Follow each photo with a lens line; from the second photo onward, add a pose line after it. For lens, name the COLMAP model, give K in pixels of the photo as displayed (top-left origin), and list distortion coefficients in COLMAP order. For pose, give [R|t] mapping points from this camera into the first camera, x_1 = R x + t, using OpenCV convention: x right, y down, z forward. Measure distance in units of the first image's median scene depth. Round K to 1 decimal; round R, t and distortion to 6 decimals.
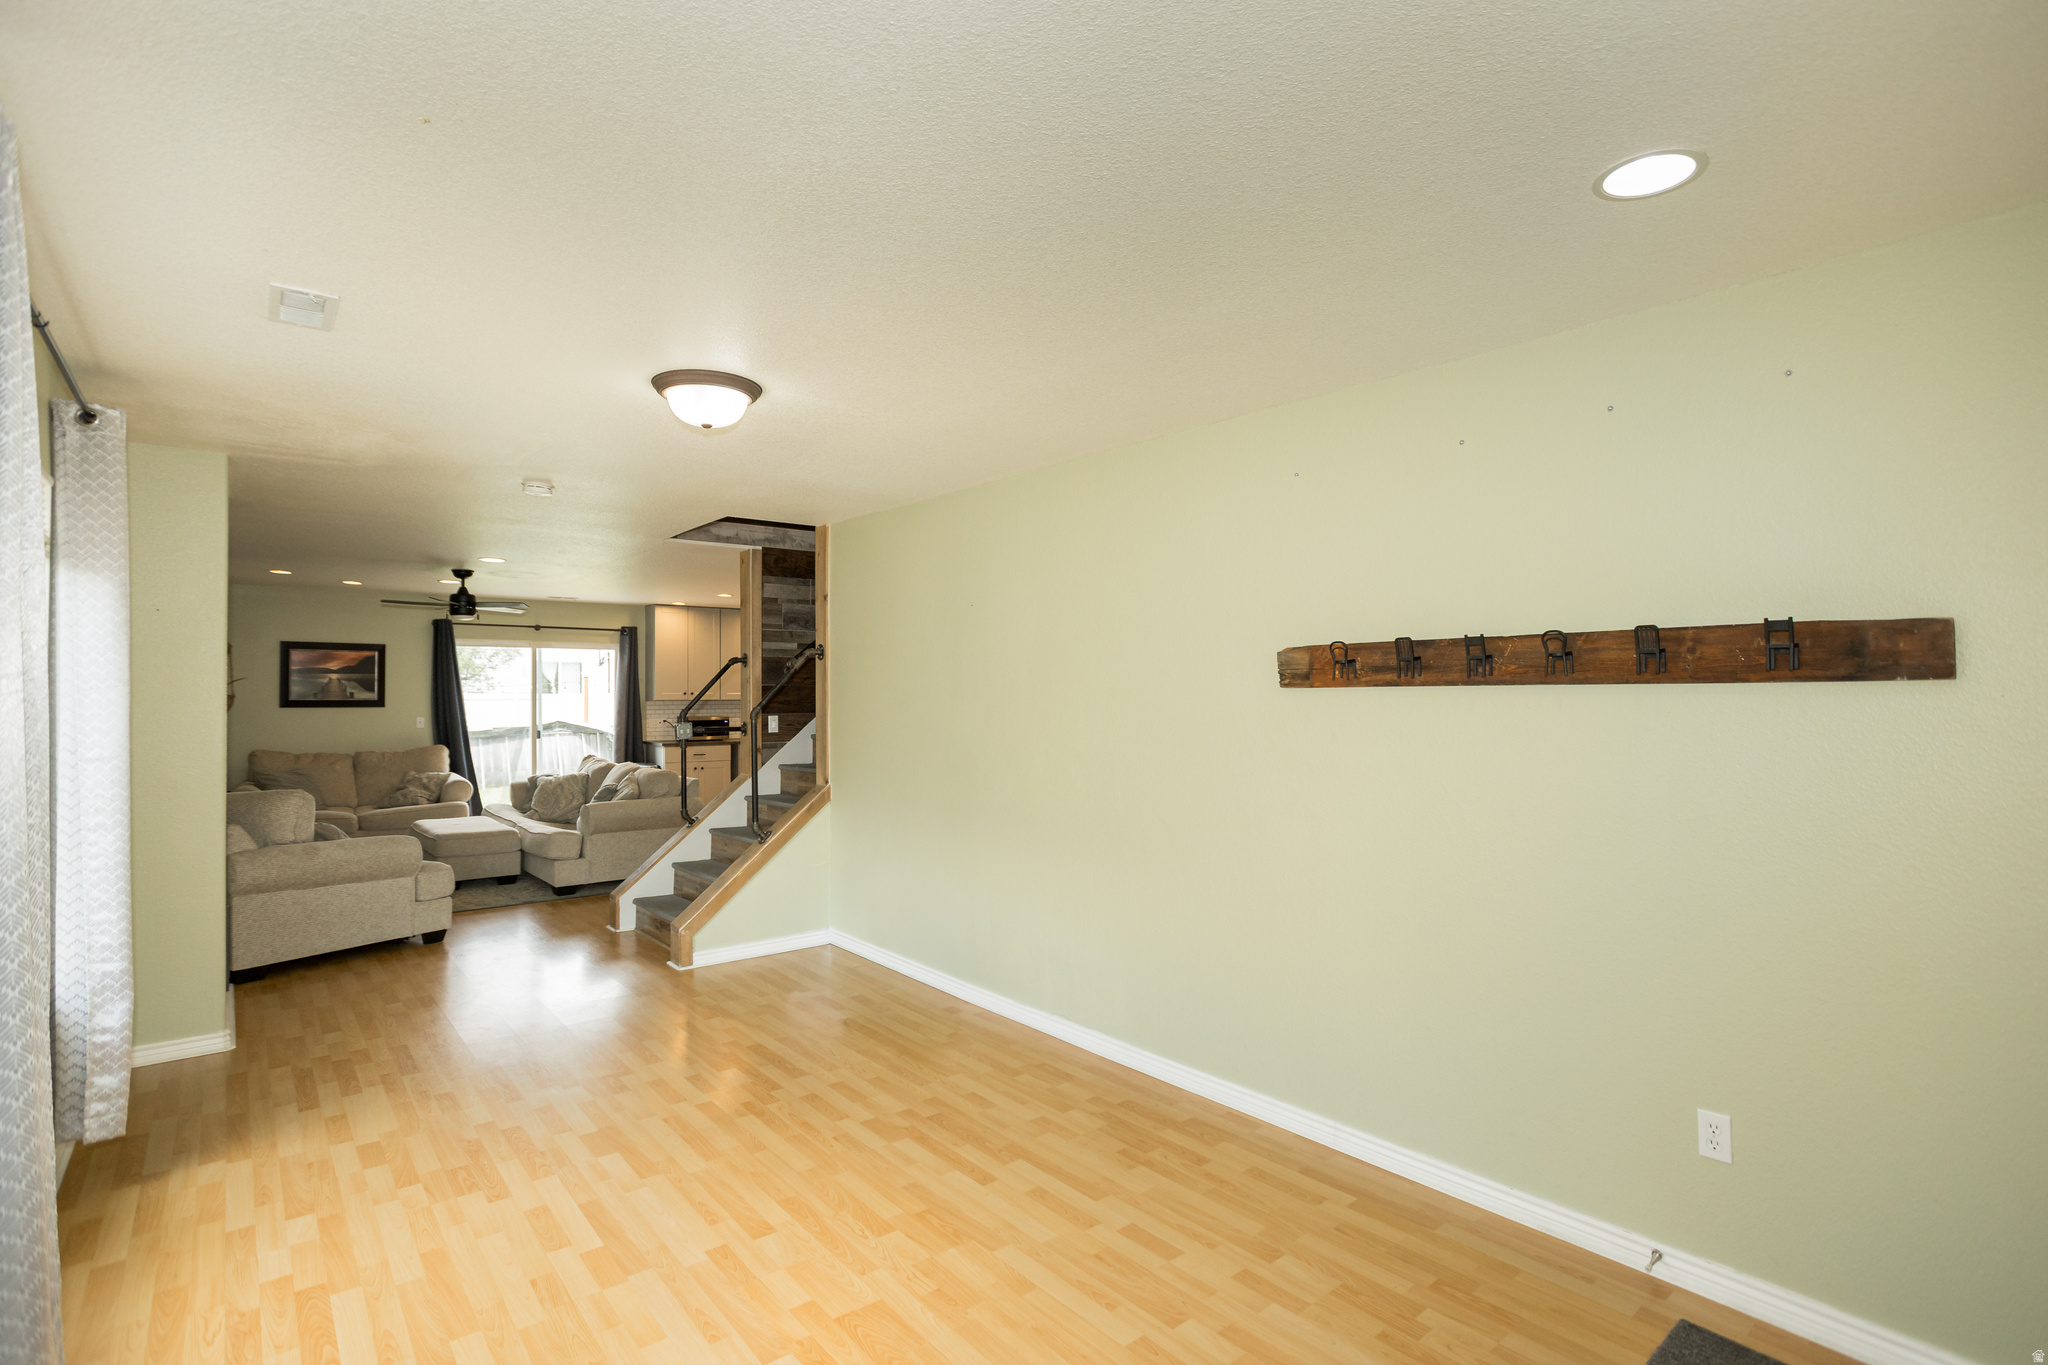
lens RADIAL K [[969.8, 0, 1024.0], [0, 969.8, 682.5], [0, 0, 1]] dist [-0.061738, 0.026210]
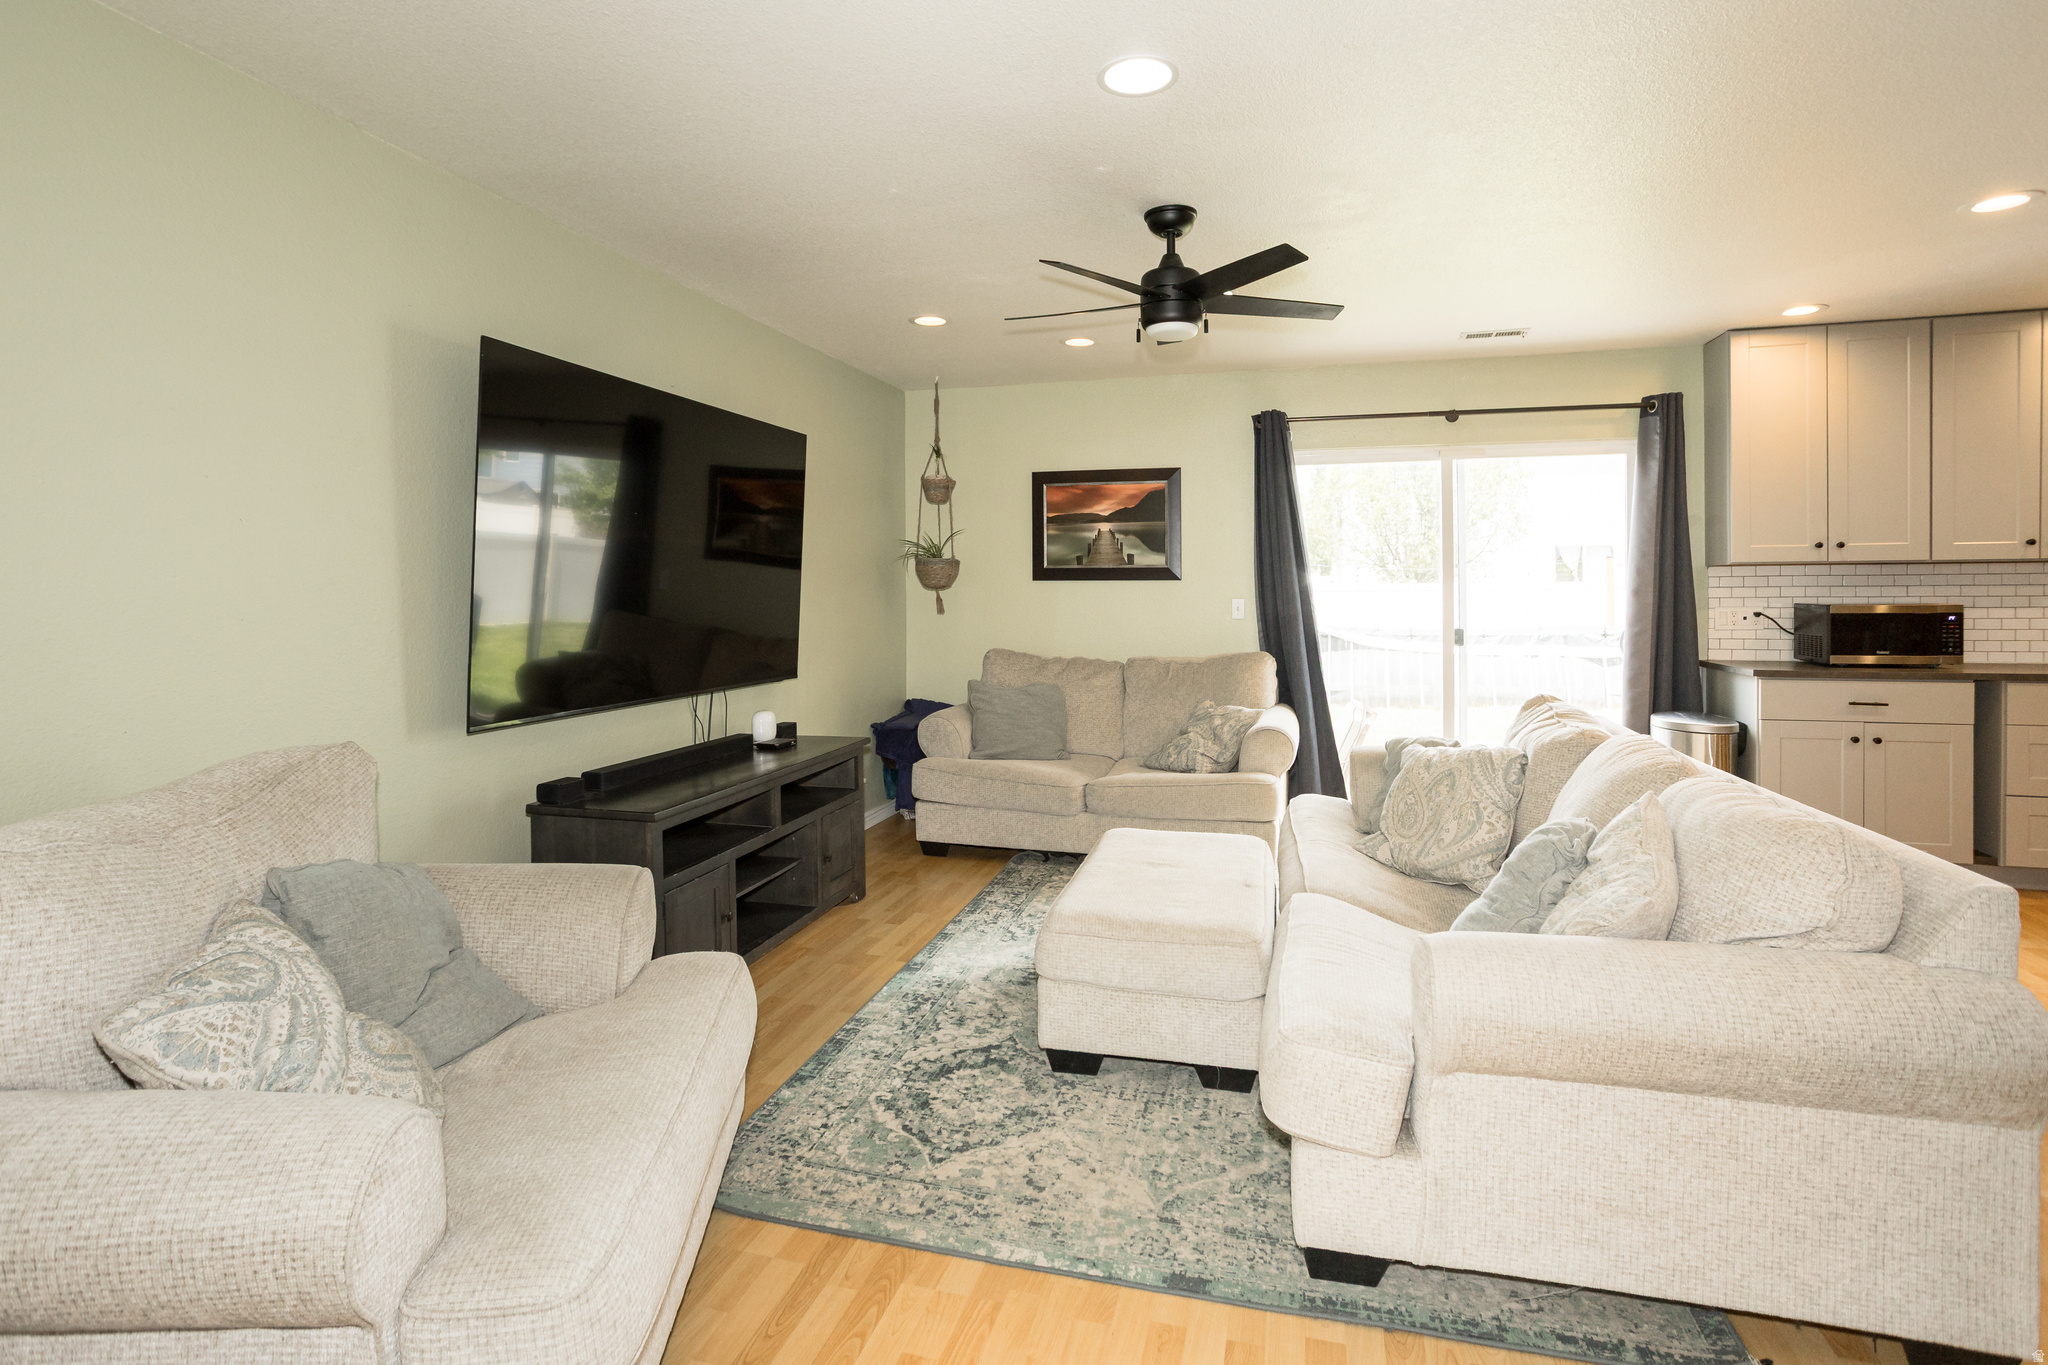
lens RADIAL K [[1014.7, 0, 1015.9], [0, 1014.7, 602.5], [0, 0, 1]] dist [-0.055748, 0.031112]
pose [[0.555600, 0.009553, -0.831395, -0.235935], [0.012885, 0.999715, 0.020098, 0.026515], [0.831350, -0.021879, 0.555319, 0.599389]]
